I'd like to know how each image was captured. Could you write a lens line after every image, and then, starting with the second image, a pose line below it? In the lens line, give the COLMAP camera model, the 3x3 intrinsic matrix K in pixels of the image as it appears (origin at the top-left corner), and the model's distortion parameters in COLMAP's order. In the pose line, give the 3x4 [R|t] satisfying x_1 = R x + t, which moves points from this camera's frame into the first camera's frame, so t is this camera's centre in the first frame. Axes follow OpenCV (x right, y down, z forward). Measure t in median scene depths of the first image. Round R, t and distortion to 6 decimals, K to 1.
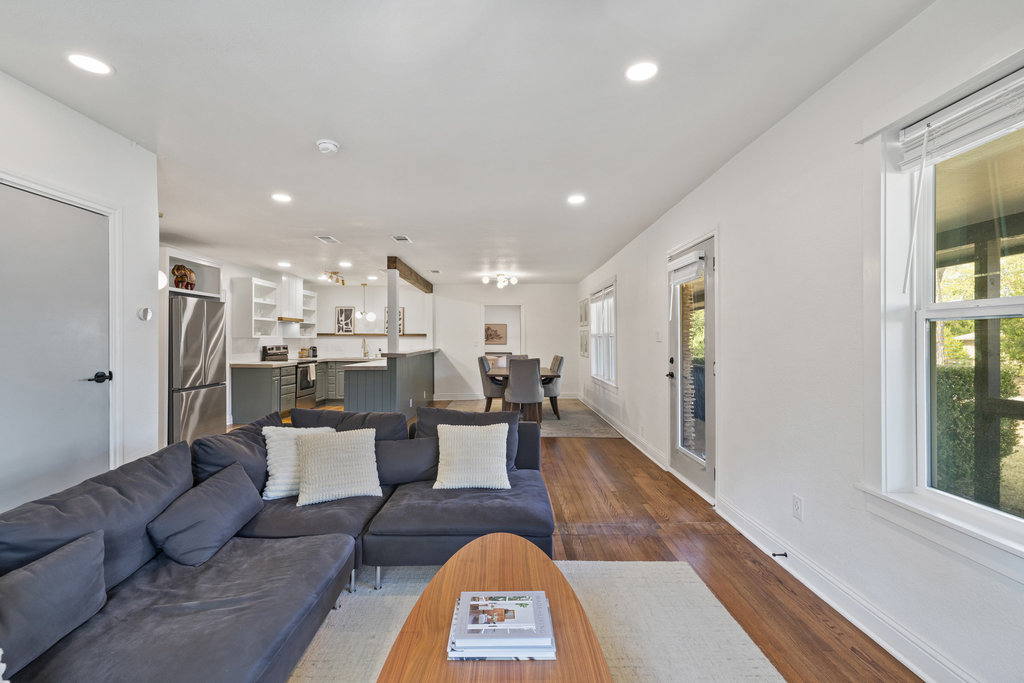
lens RADIAL K [[430.9, 0, 509.1], [0, 430.9, 336.7], [0, 0, 1]] dist [0.000907, 0.000082]
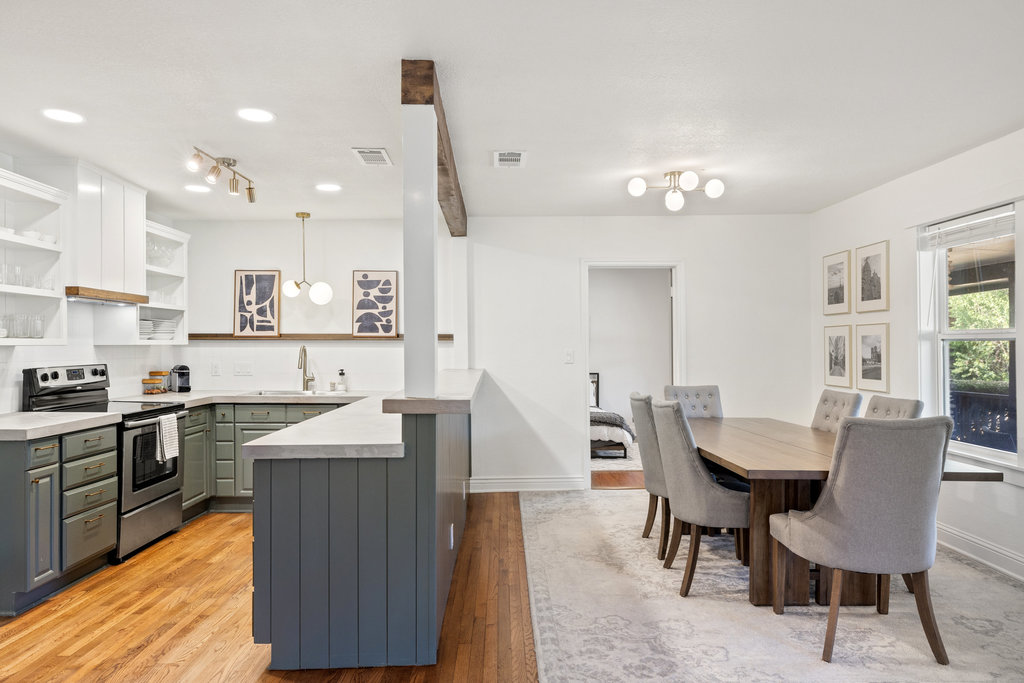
lens RADIAL K [[645.5, 0, 512.0], [0, 645.5, 341.5], [0, 0, 1]] dist [-0.005960, -0.001819]
pose [[0.999958, -0.003868, 0.008274, -0.159526], [0.003856, 0.999992, 0.001360, 0.000050], [-0.008279, -0.001328, 0.999965, 0.426279]]
